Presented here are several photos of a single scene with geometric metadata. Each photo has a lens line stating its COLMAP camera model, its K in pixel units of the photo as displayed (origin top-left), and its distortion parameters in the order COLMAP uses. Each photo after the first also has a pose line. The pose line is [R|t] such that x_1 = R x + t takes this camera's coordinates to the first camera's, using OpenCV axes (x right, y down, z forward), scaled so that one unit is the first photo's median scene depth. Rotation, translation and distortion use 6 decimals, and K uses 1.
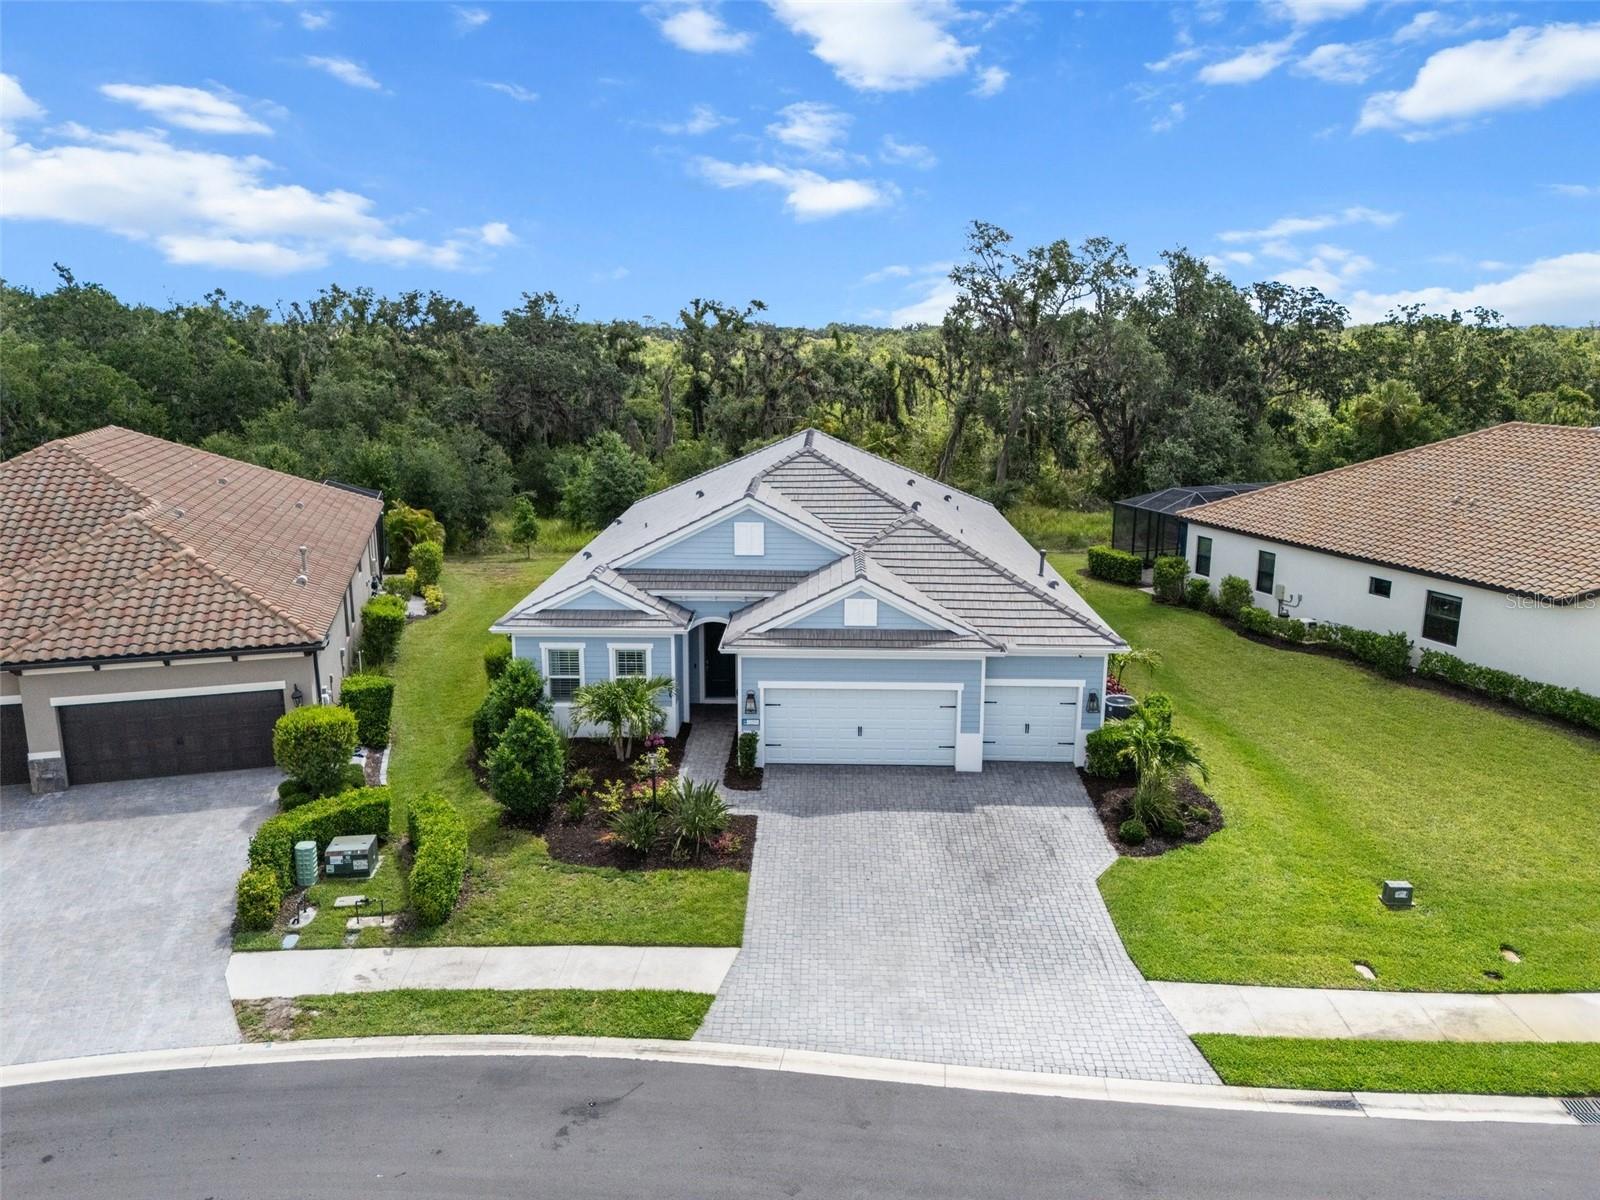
lens RADIAL K [[1229.1, 0, 800.0], [0, 1229.1, 600.0], [0, 0, 1]] dist [0.006991, -0.000679]
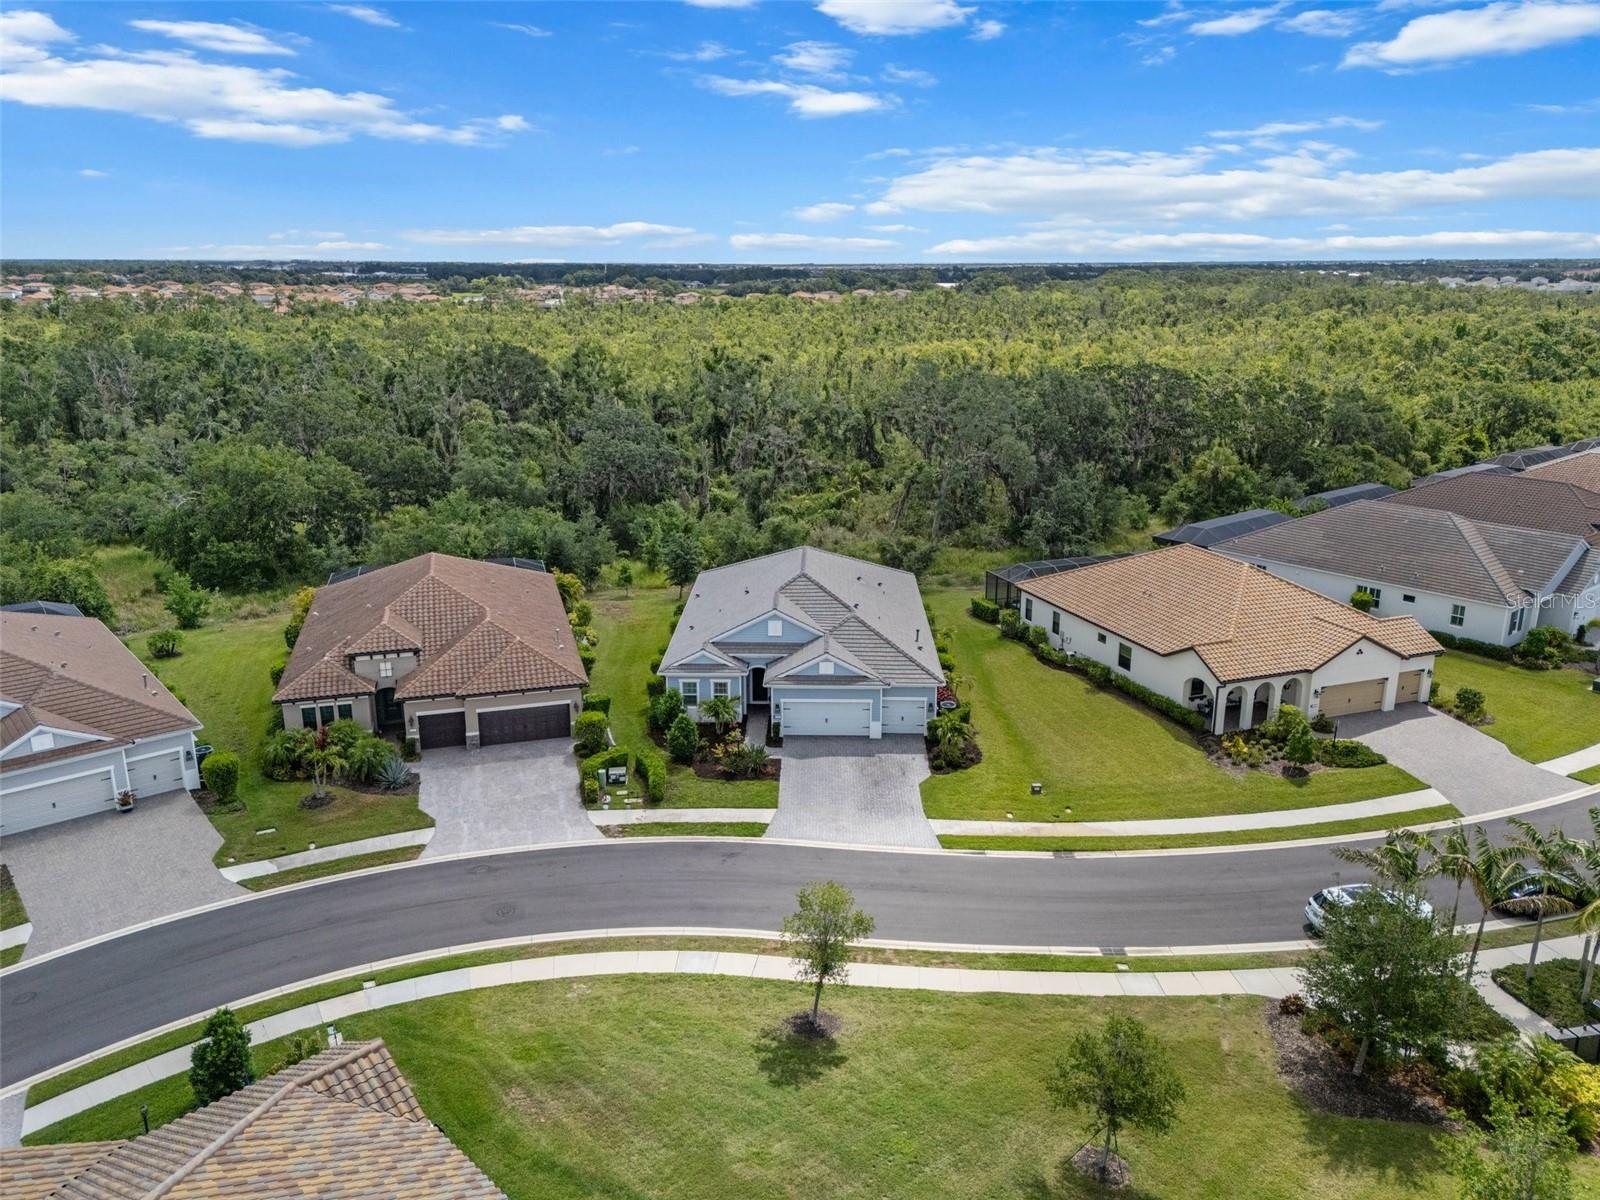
lens RADIAL K [[1229.1, 0, 800.0], [0, 1229.1, 600.0], [0, 0, 1]] dist [0.006991, -0.000679]
pose [[0.999993, -0.003609, 0.000164, 0.001445], [0.003596, 0.998793, 0.048994, -0.222980], [-0.000340, -0.048993, 0.998799, -1.225246]]
